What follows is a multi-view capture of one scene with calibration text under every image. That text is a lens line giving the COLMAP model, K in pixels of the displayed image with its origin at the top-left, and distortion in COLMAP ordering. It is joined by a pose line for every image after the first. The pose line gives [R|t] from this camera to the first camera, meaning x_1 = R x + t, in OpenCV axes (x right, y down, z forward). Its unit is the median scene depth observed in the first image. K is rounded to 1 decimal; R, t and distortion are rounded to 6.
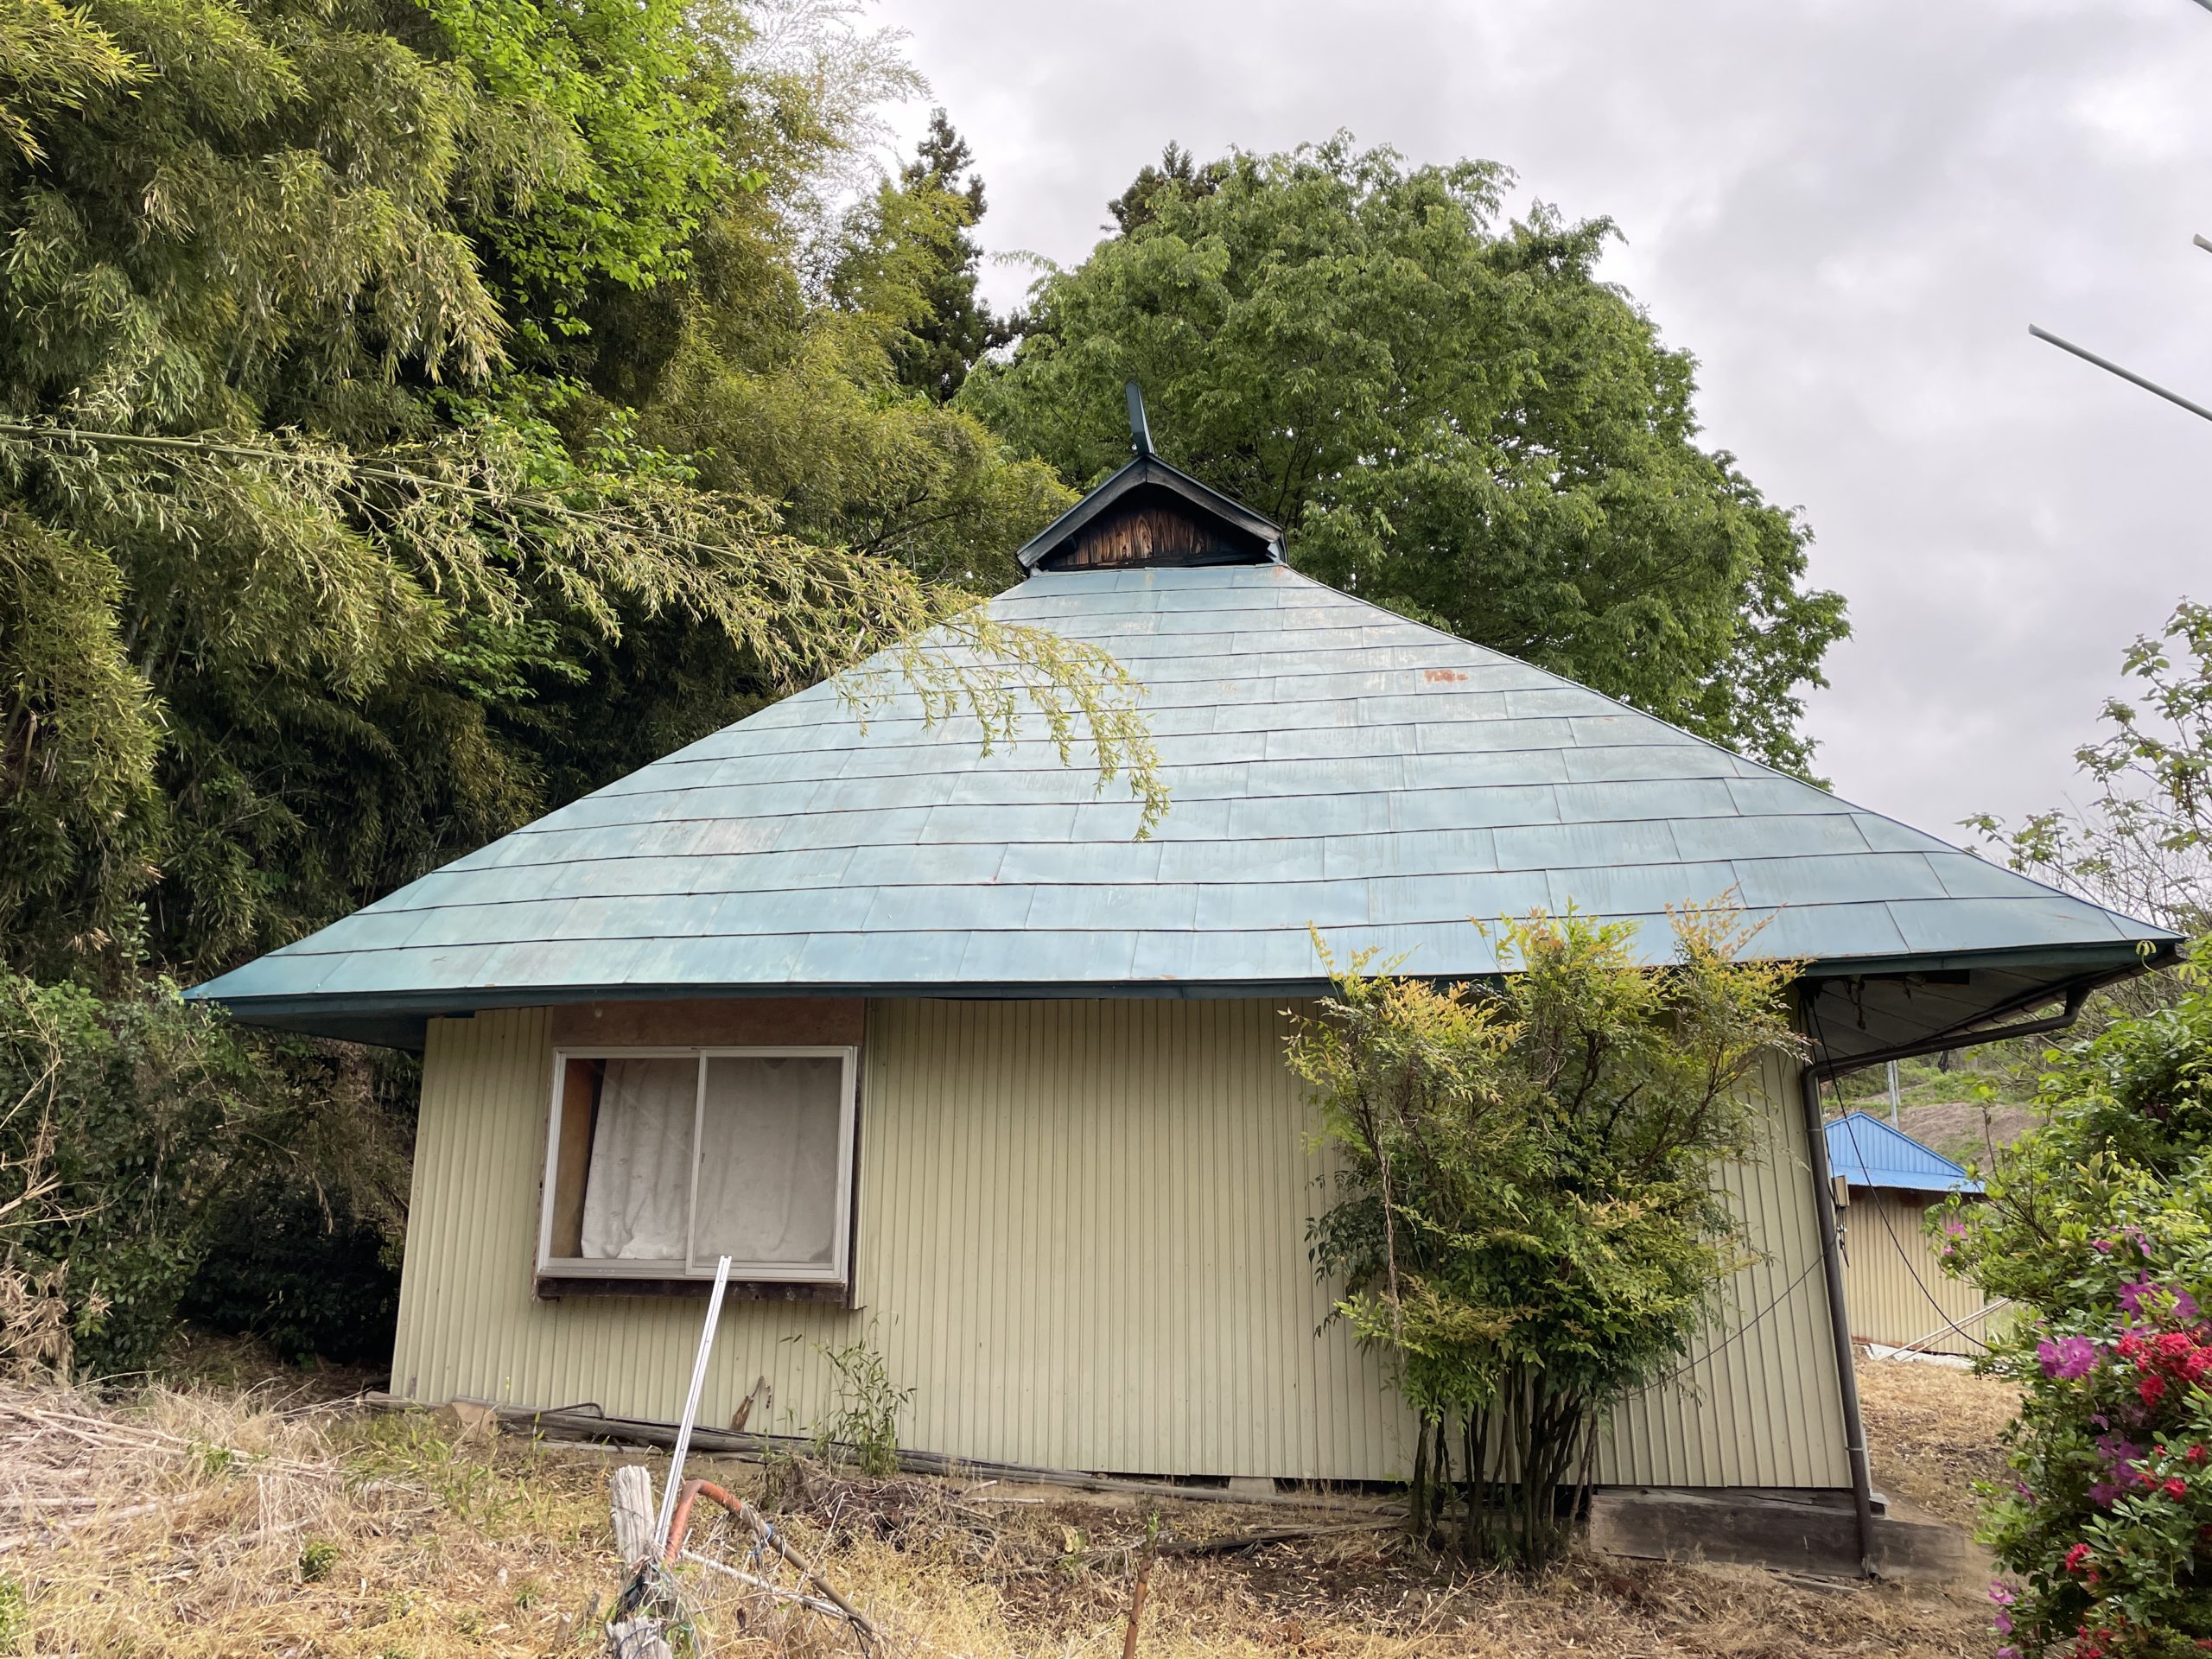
lens RADIAL K [[1709.9, 0, 1102.1], [0, 1709.9, 826.3], [0, 0, 1]] dist [0.057201, -0.073741]
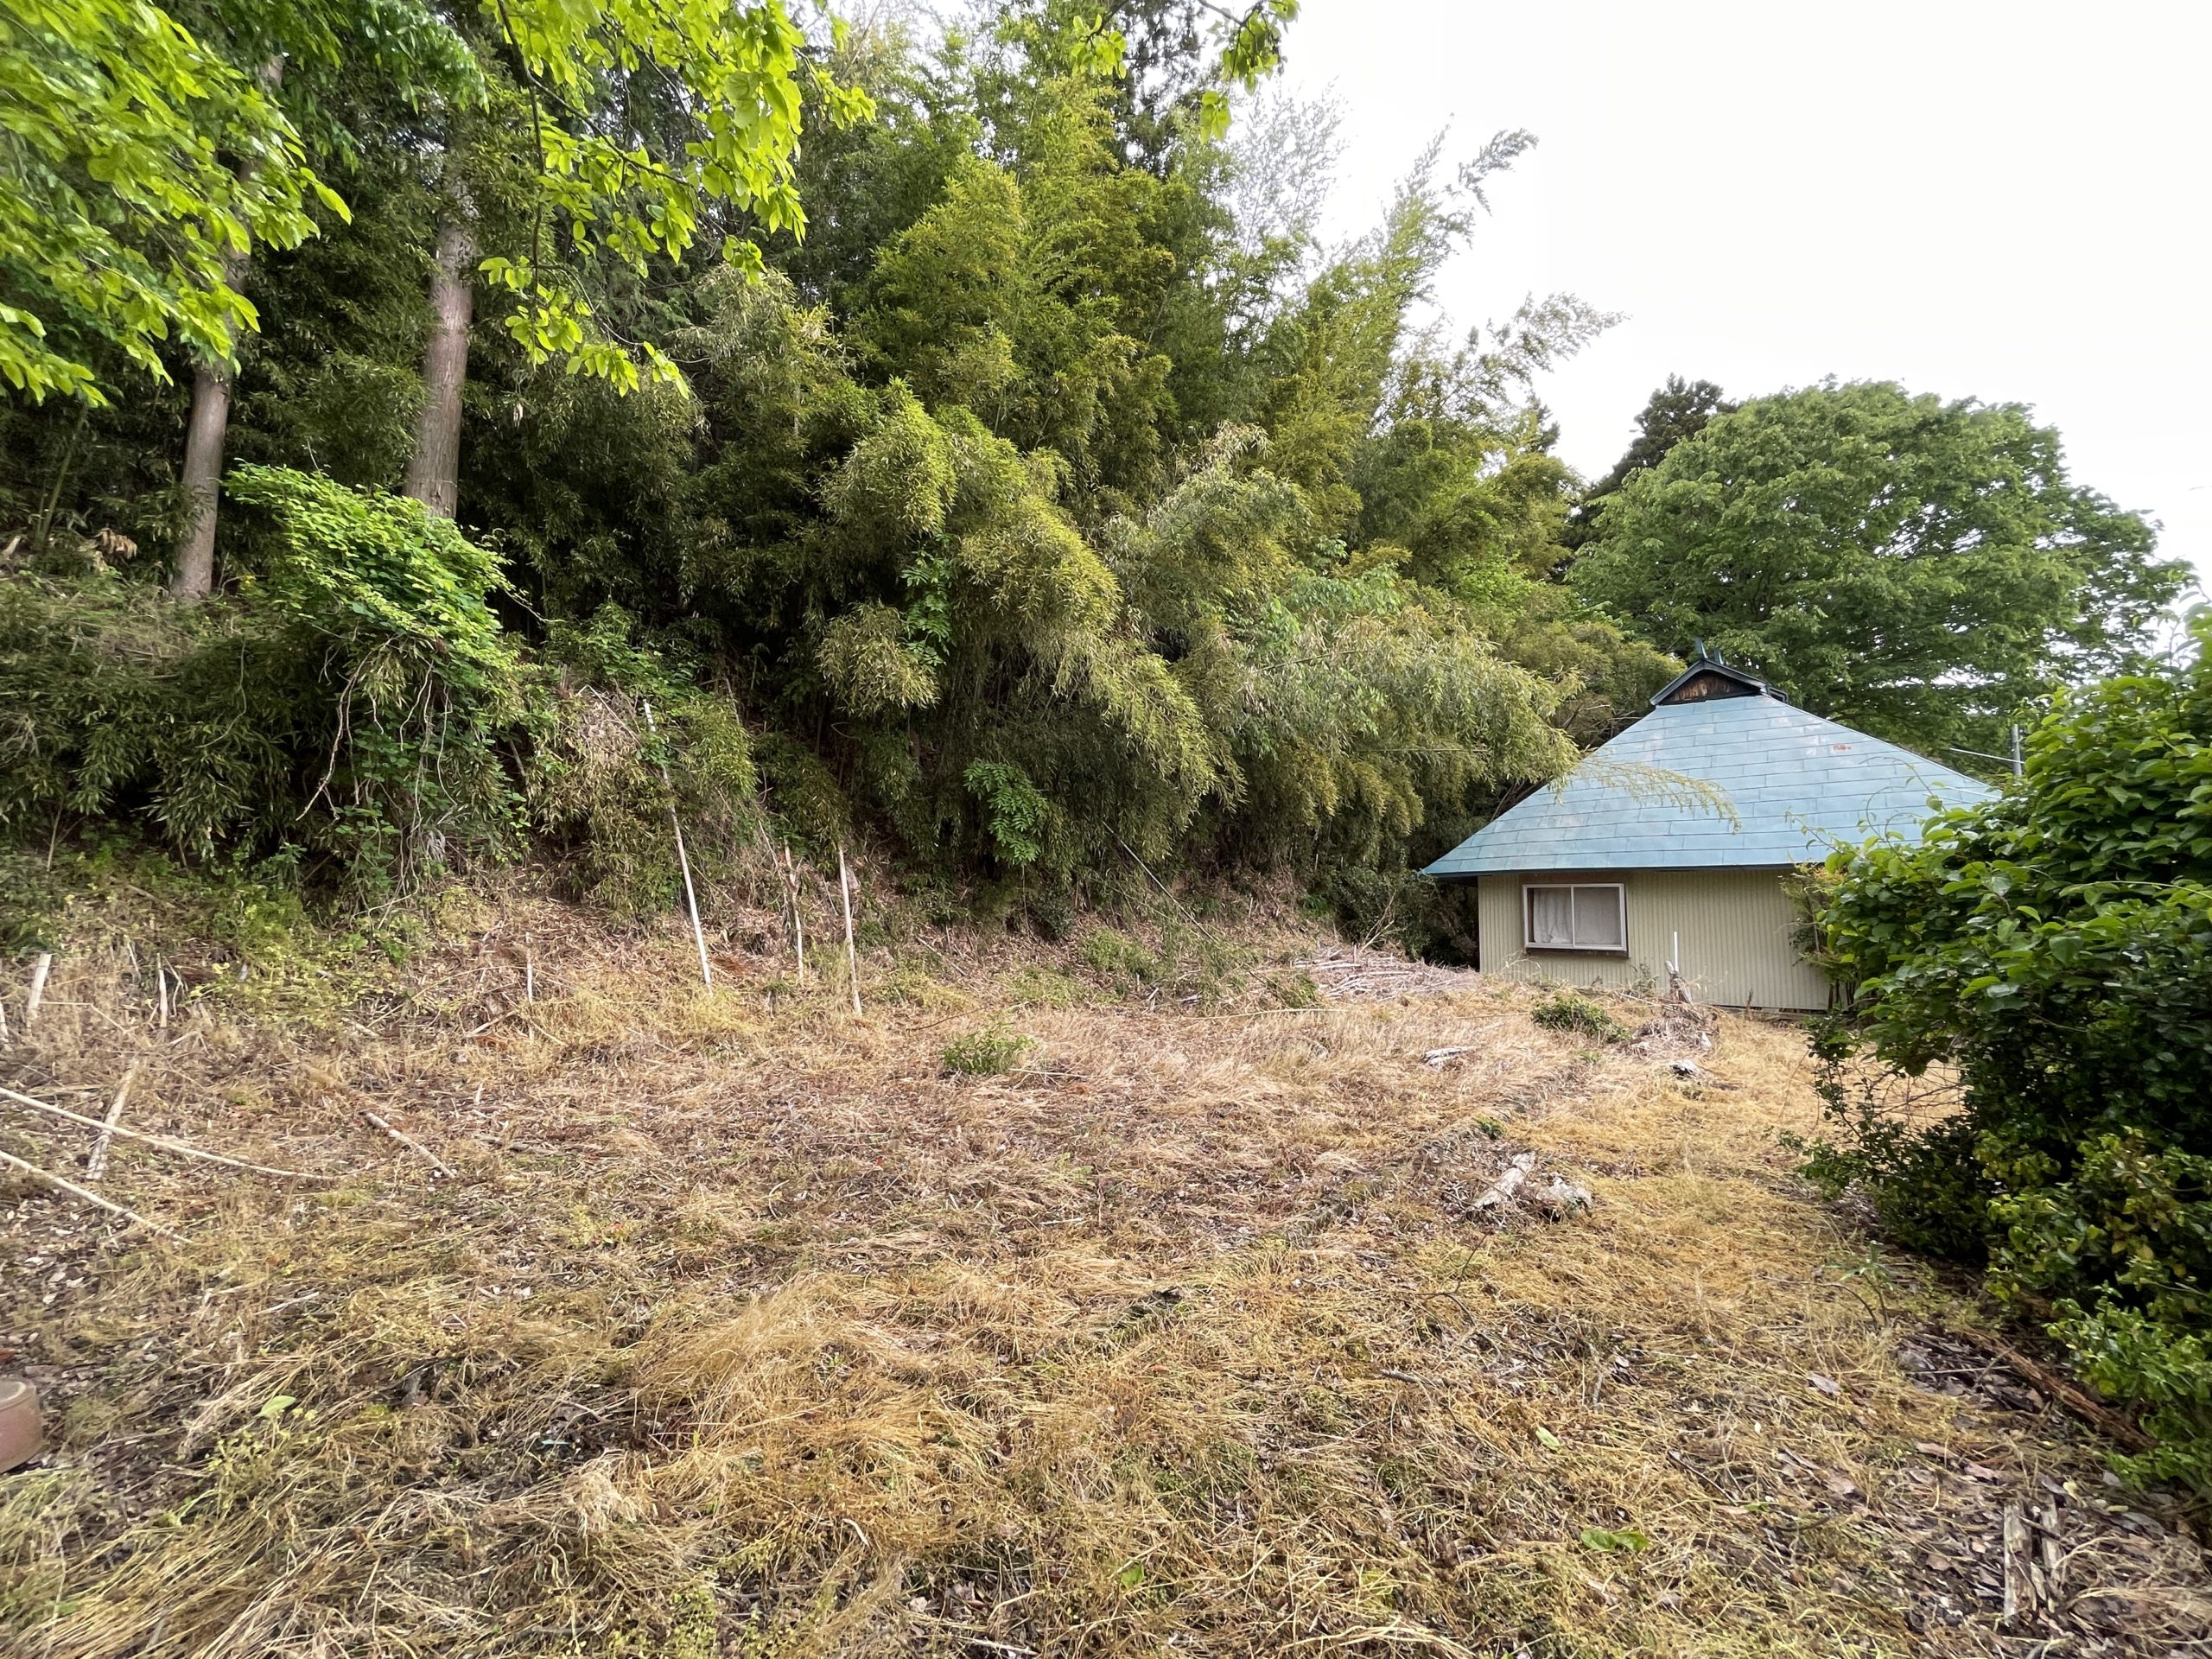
lens RADIAL K [[902.1, 0, 1101.3], [0, 902.1, 845.0], [0, 0, 1]] dist [-0.001428, 0.000217]
pose [[0.864491, -0.042837, -0.500820, -0.095488], [0.099250, 0.991293, 0.086532, -0.143203], [0.492753, -0.124513, 0.861215, -0.726938]]
